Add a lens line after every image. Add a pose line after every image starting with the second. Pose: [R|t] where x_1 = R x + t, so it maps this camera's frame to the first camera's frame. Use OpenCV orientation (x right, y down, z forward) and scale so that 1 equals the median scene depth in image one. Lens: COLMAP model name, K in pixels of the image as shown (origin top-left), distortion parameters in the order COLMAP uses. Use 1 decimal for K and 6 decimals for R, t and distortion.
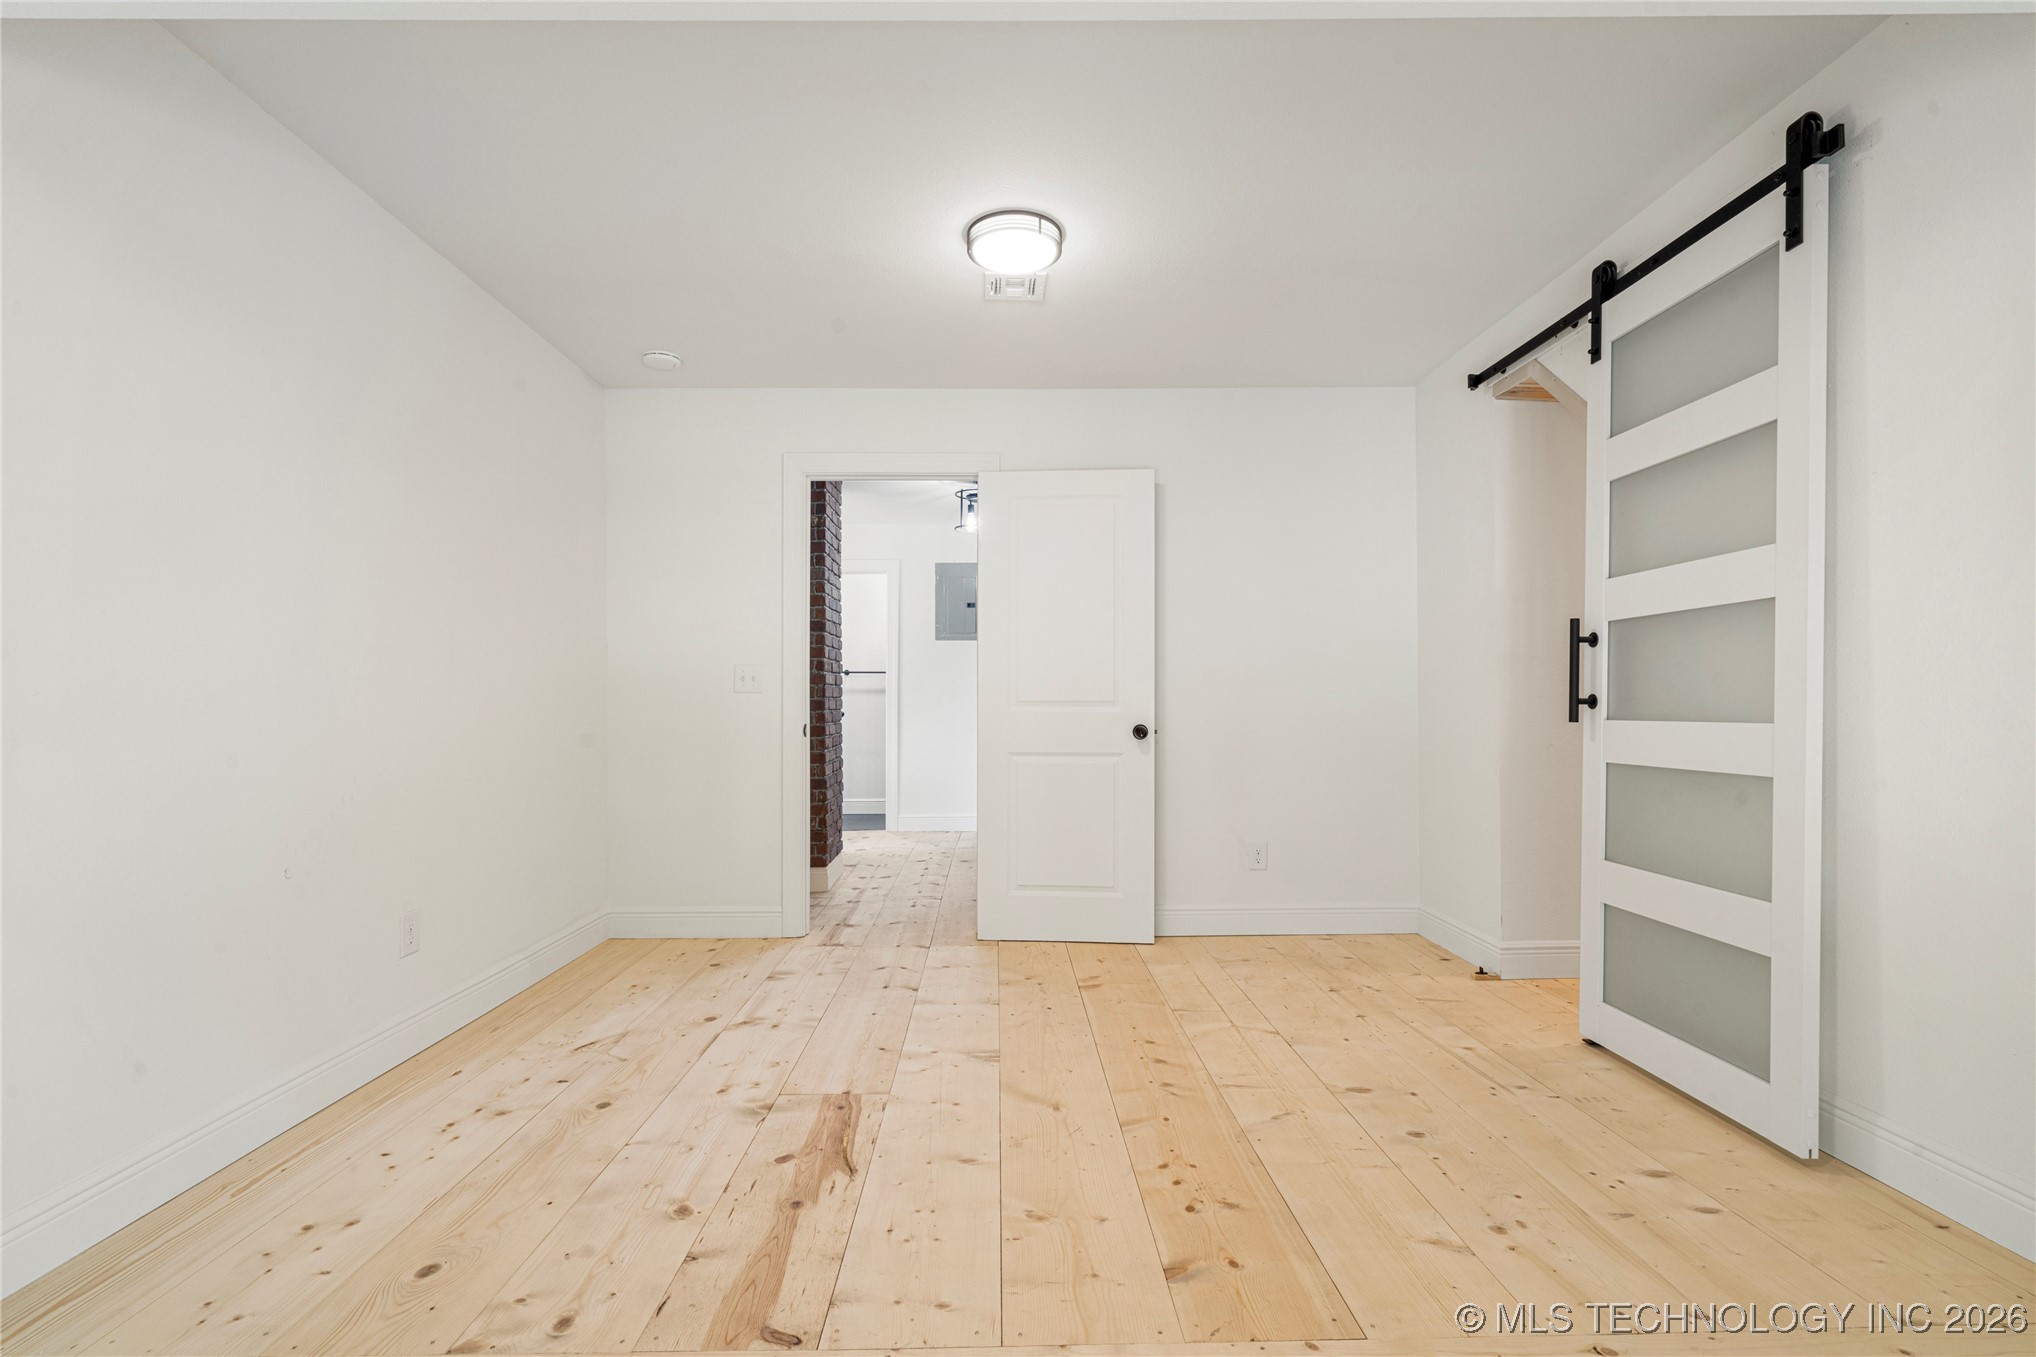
lens RADIAL K [[940.4, 0, 1013.6], [0, 940.4, 699.7], [0, 0, 1]] dist [-0.000175, -0.000407]
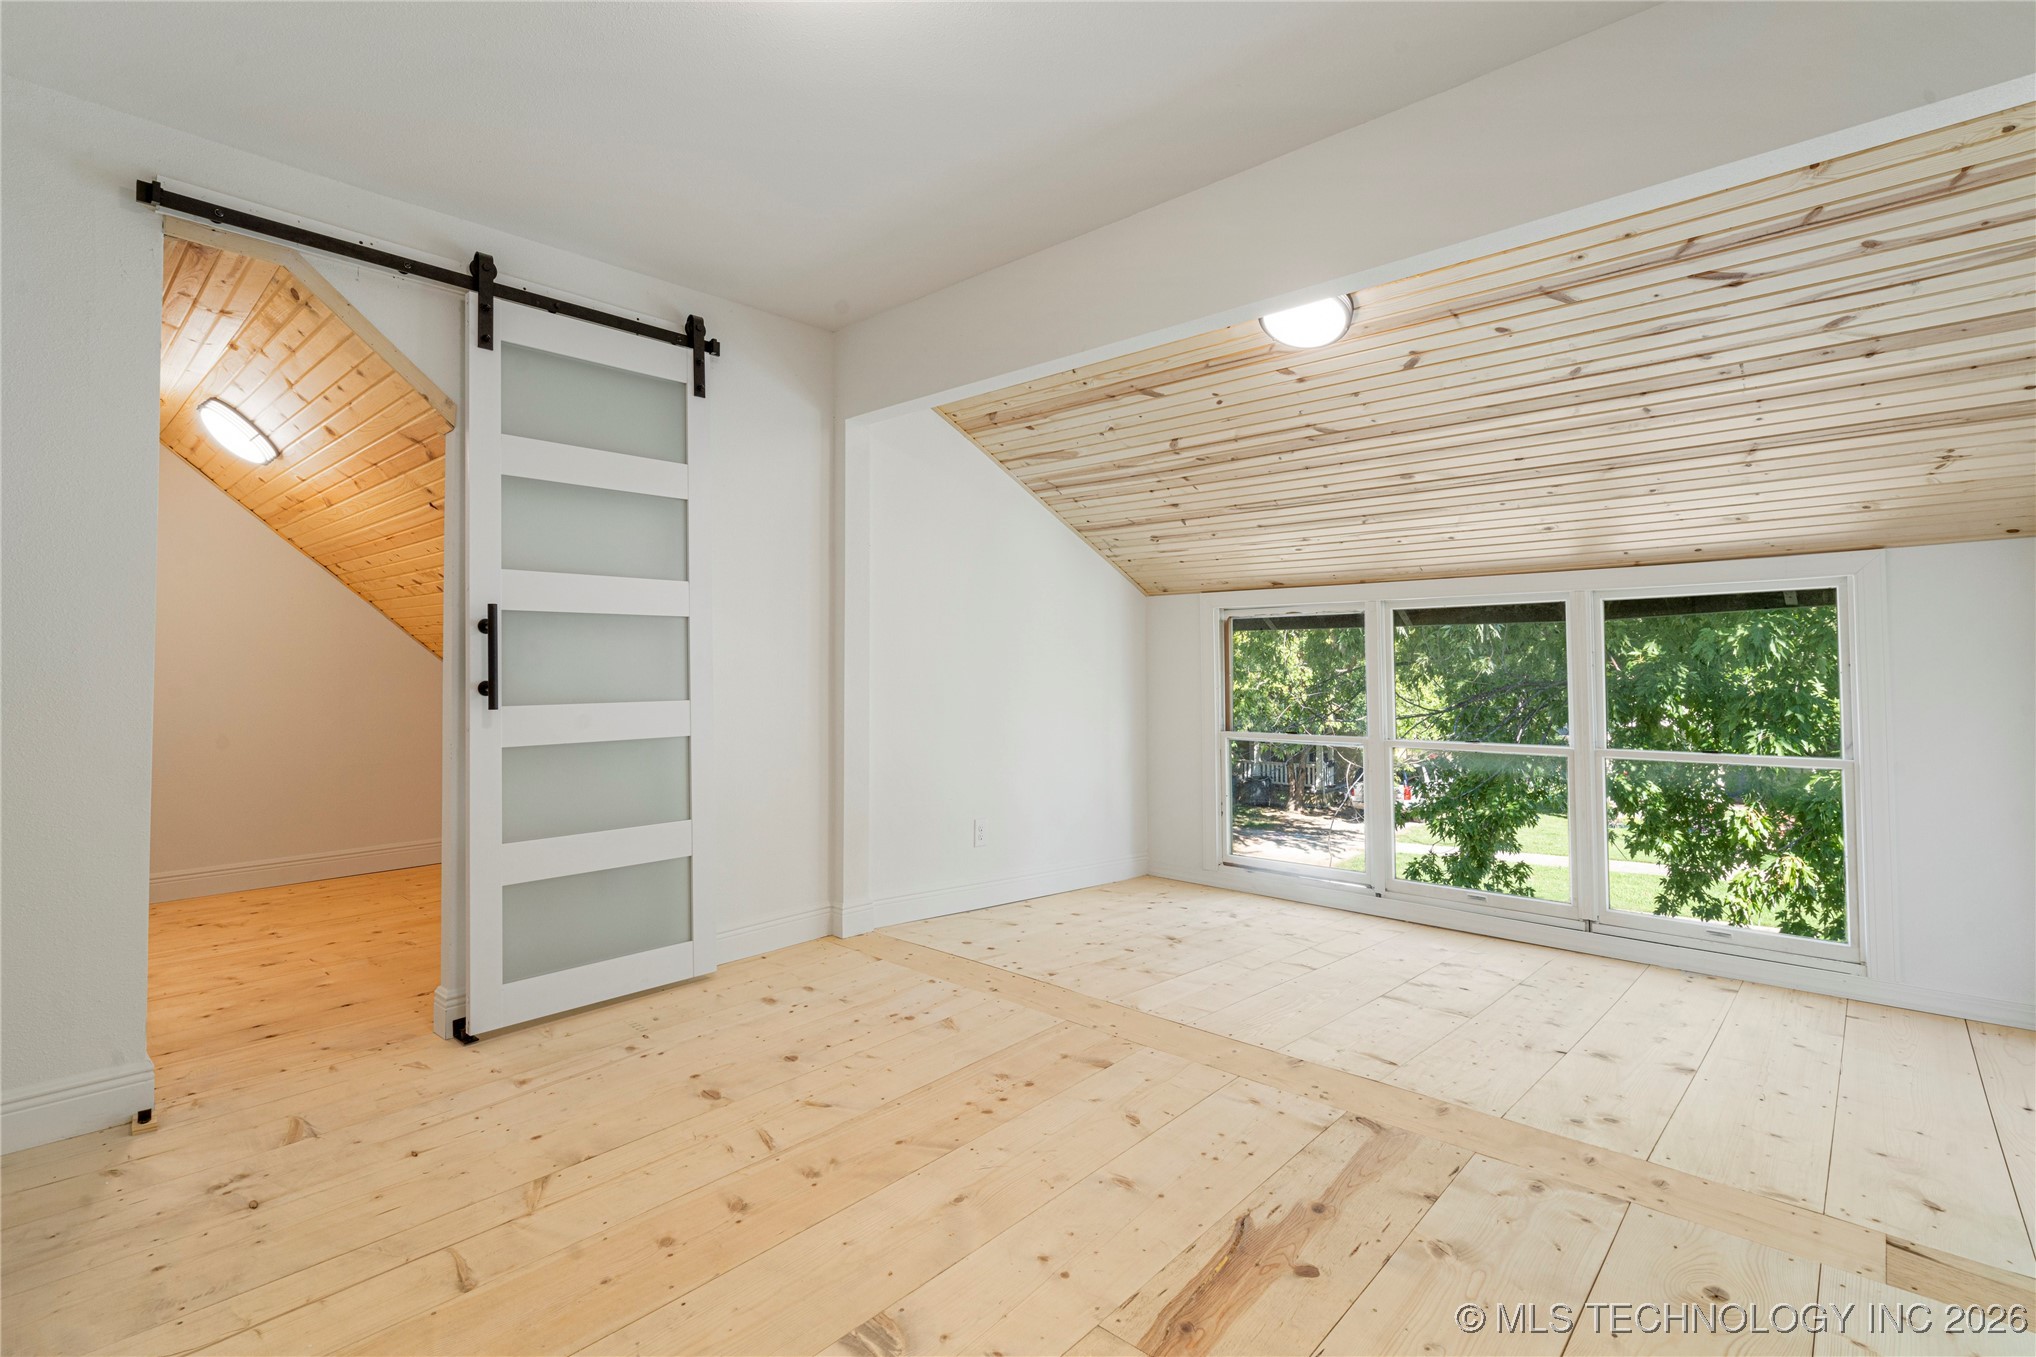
lens RADIAL K [[940.4, 0, 1013.2], [0, 940.4, 661.2], [0, 0, 1]] dist [-0.000175, -0.000407]
pose [[-0.726225, 0.014020, 0.687314, -0.614048], [0.002573, 0.999840, -0.017677, -0.012079], [-0.687452, -0.011069, -0.726145, 1.746727]]
